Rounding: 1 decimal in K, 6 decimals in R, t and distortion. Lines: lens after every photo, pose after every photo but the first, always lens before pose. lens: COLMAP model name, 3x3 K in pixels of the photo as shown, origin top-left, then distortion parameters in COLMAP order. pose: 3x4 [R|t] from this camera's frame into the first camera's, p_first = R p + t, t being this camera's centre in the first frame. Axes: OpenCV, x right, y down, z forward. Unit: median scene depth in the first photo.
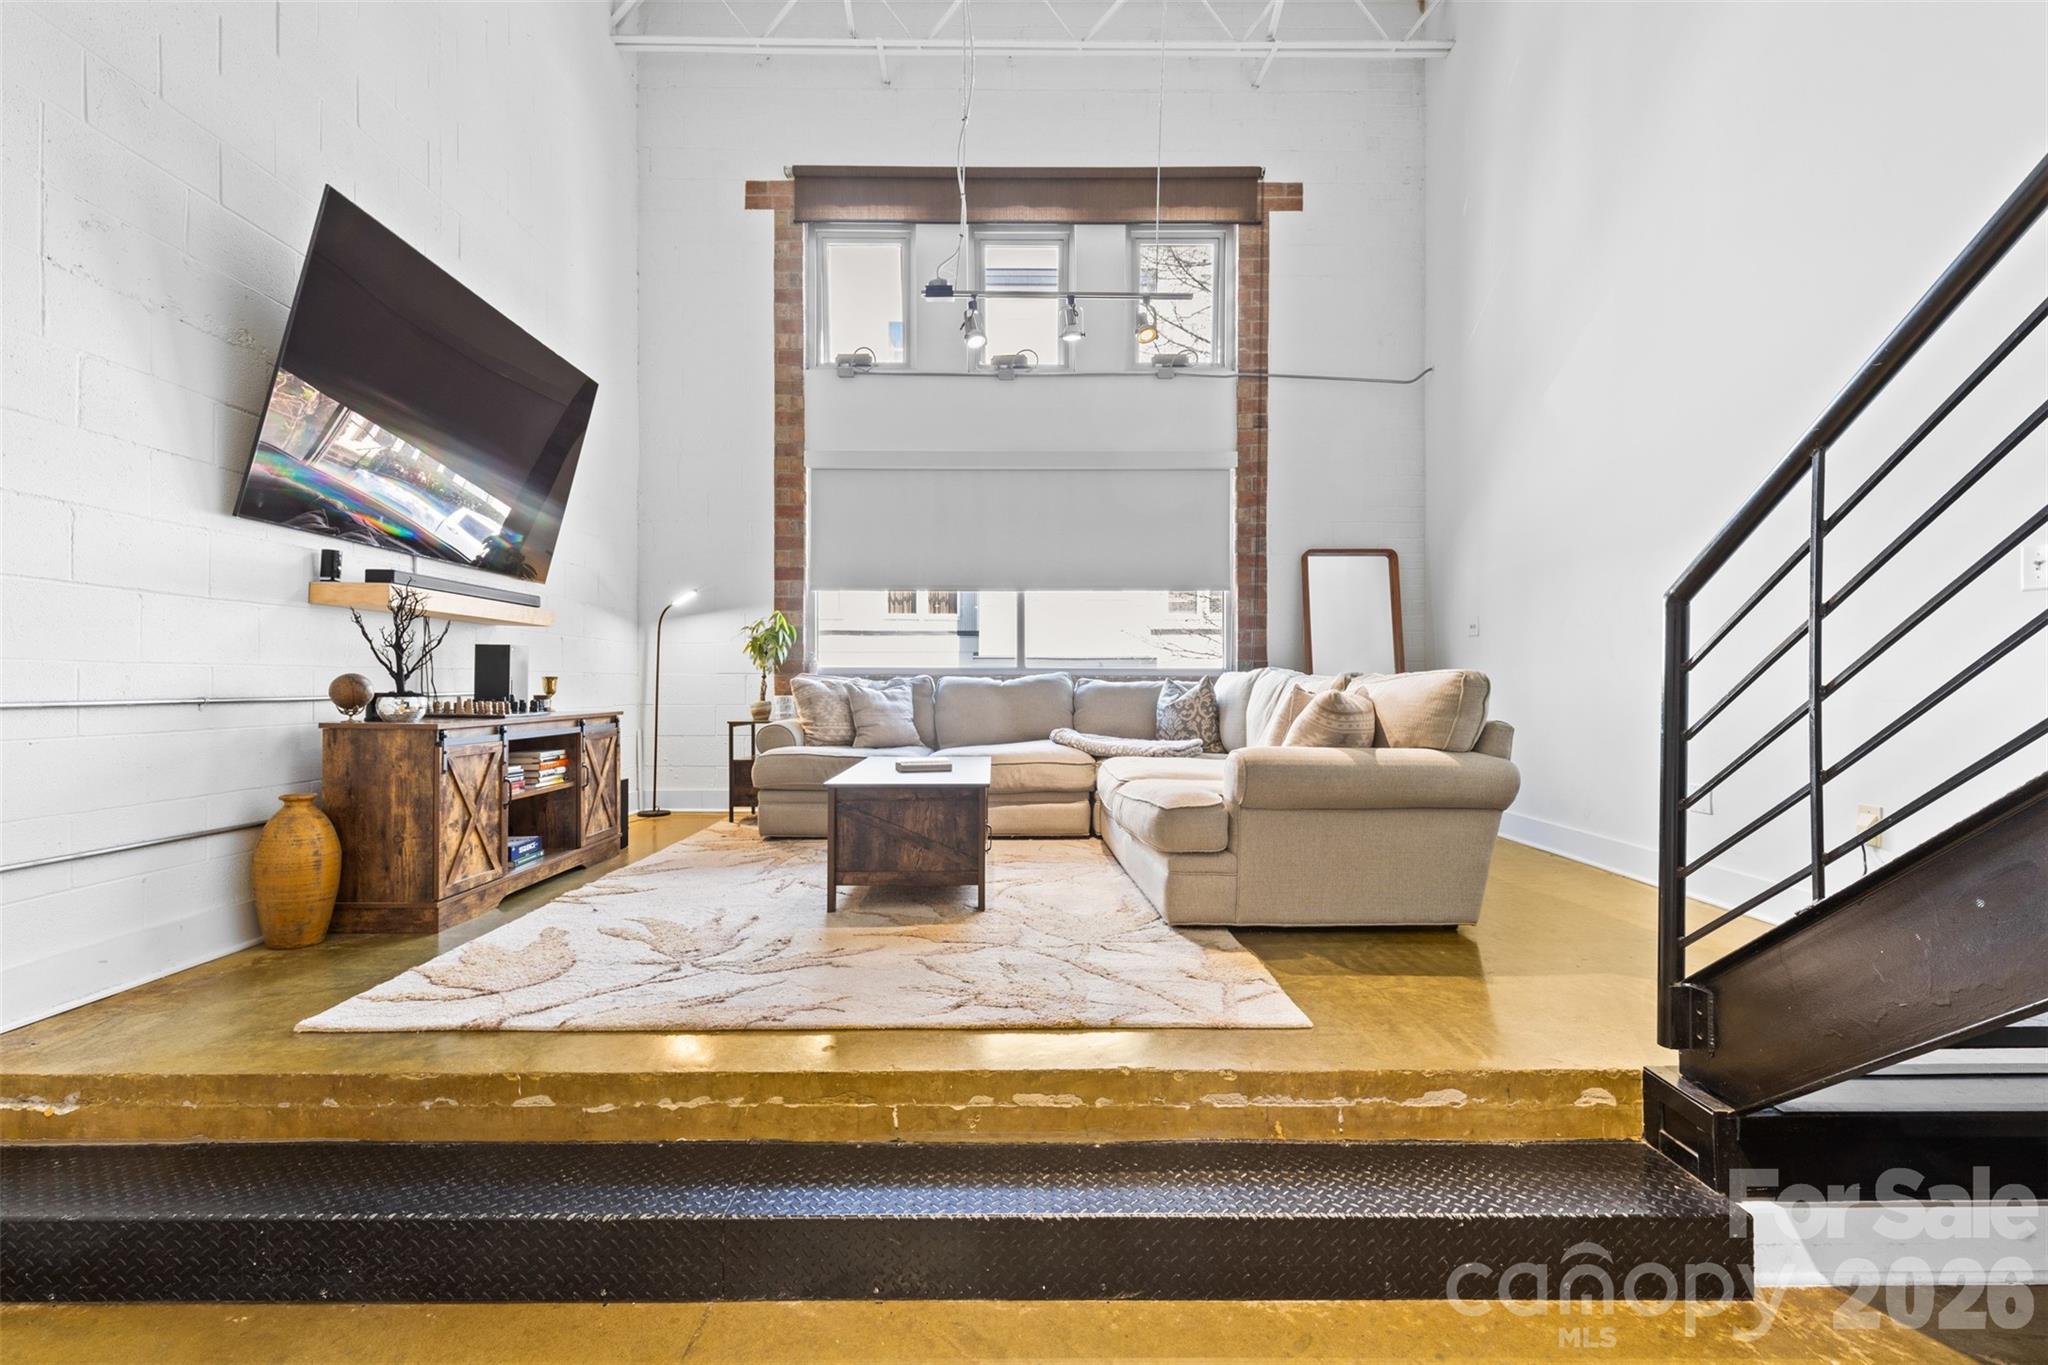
lens RADIAL K [[918.4, 0, 1020.2], [0, 918.4, 679.7], [0, 0, 1]] dist [0.005982, -0.000903]
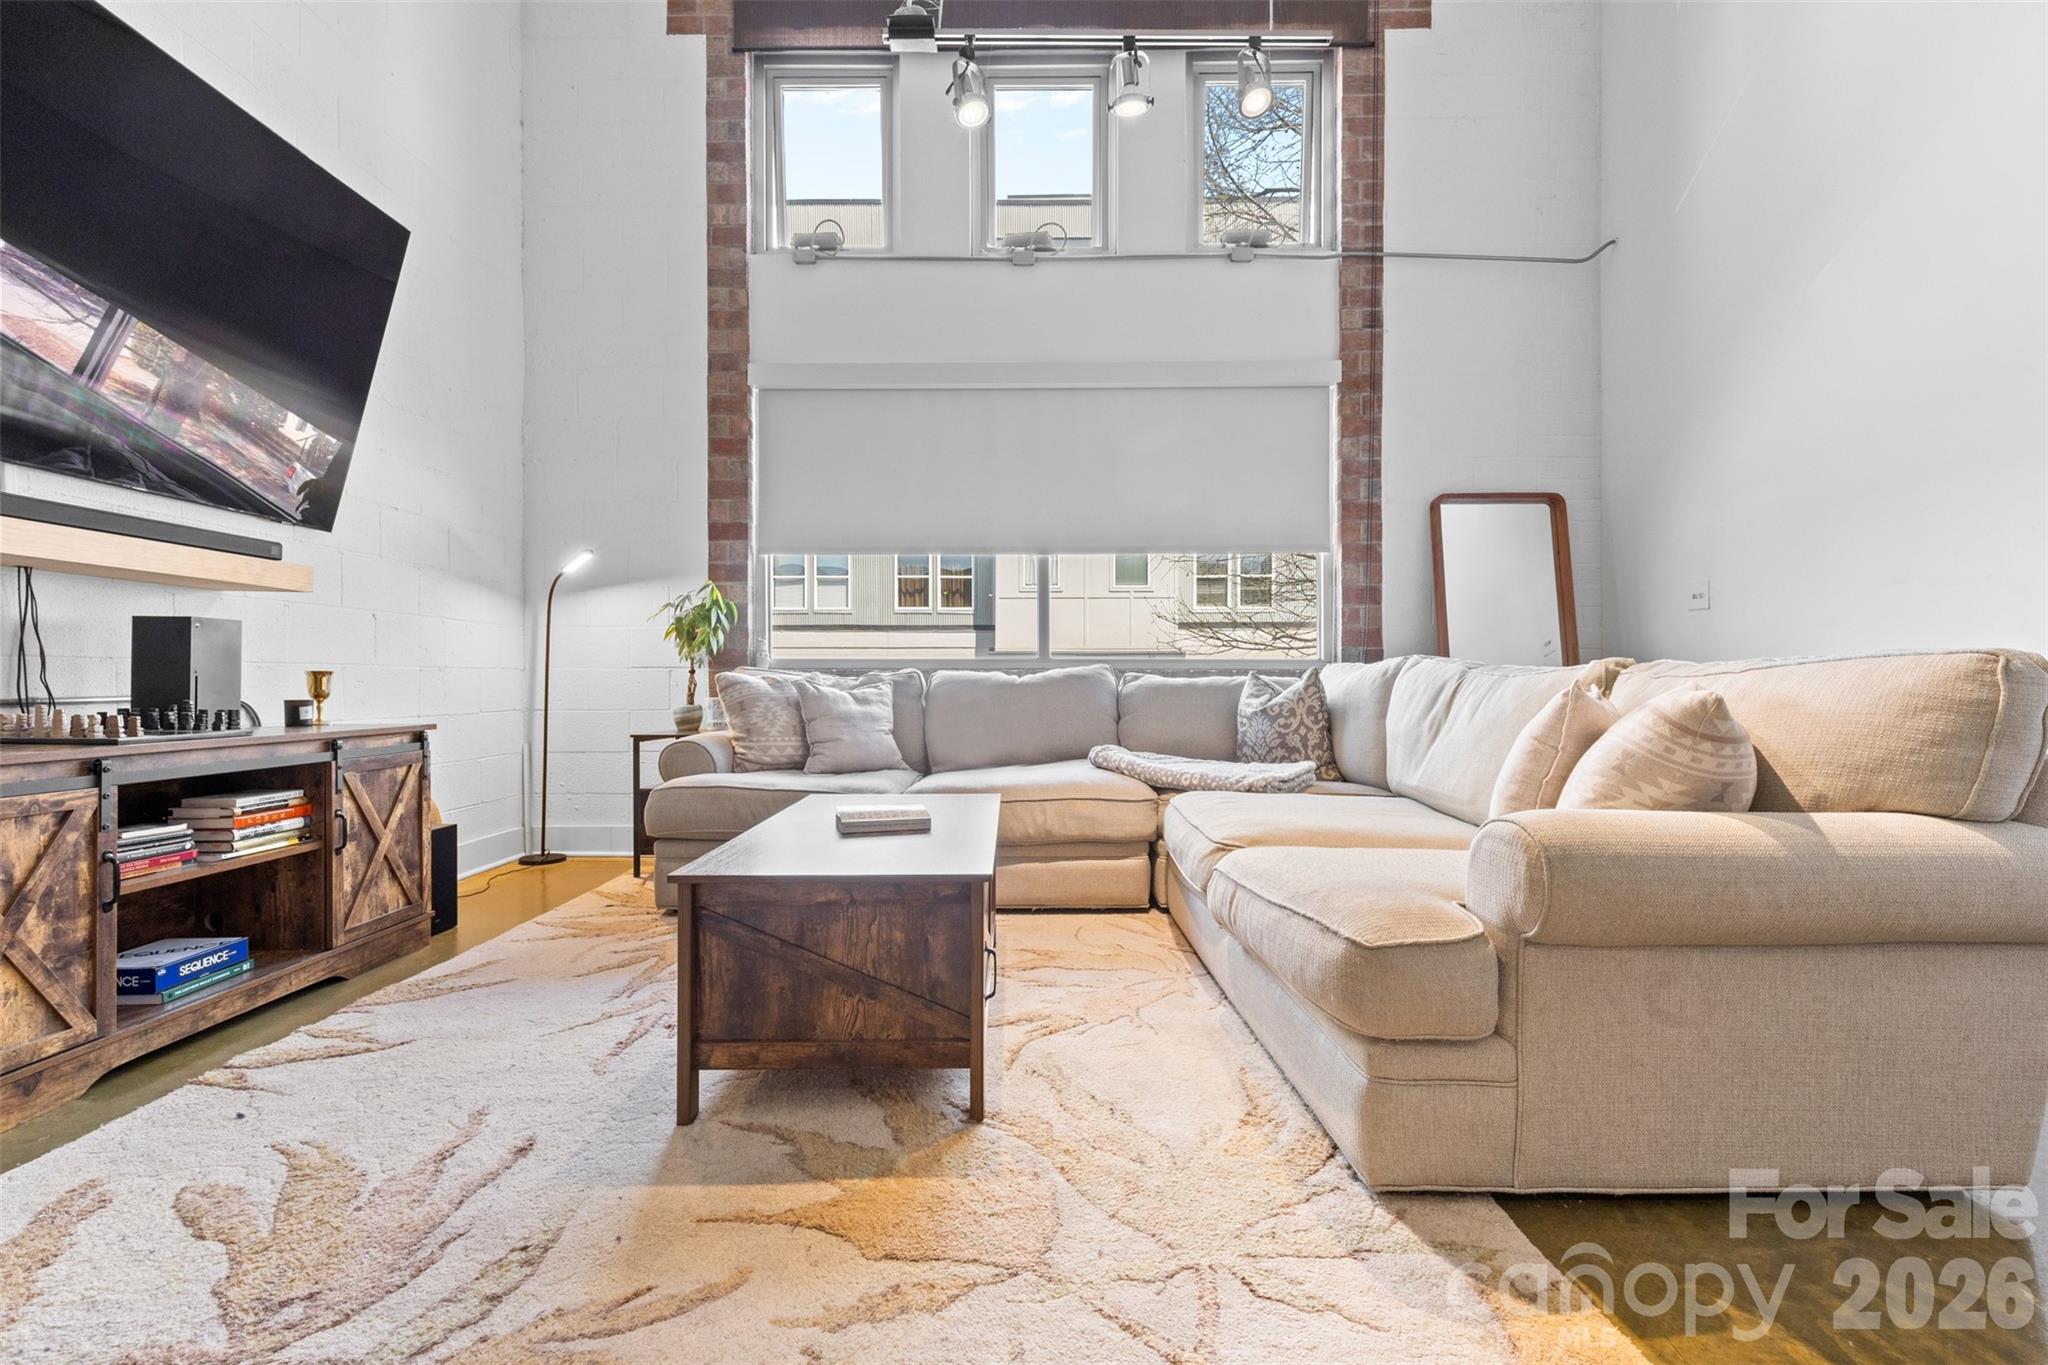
lens RADIAL K [[918.6, 0, 1025.8], [0, 918.6, 680.1], [0, 0, 1]] dist [0.003634, 0.000099]
pose [[0.999899, -0.002477, -0.014024, -0.004715], [0.002527, 0.999990, 0.003563, 0.001809], [0.014015, -0.003598, 0.999895, 0.337161]]
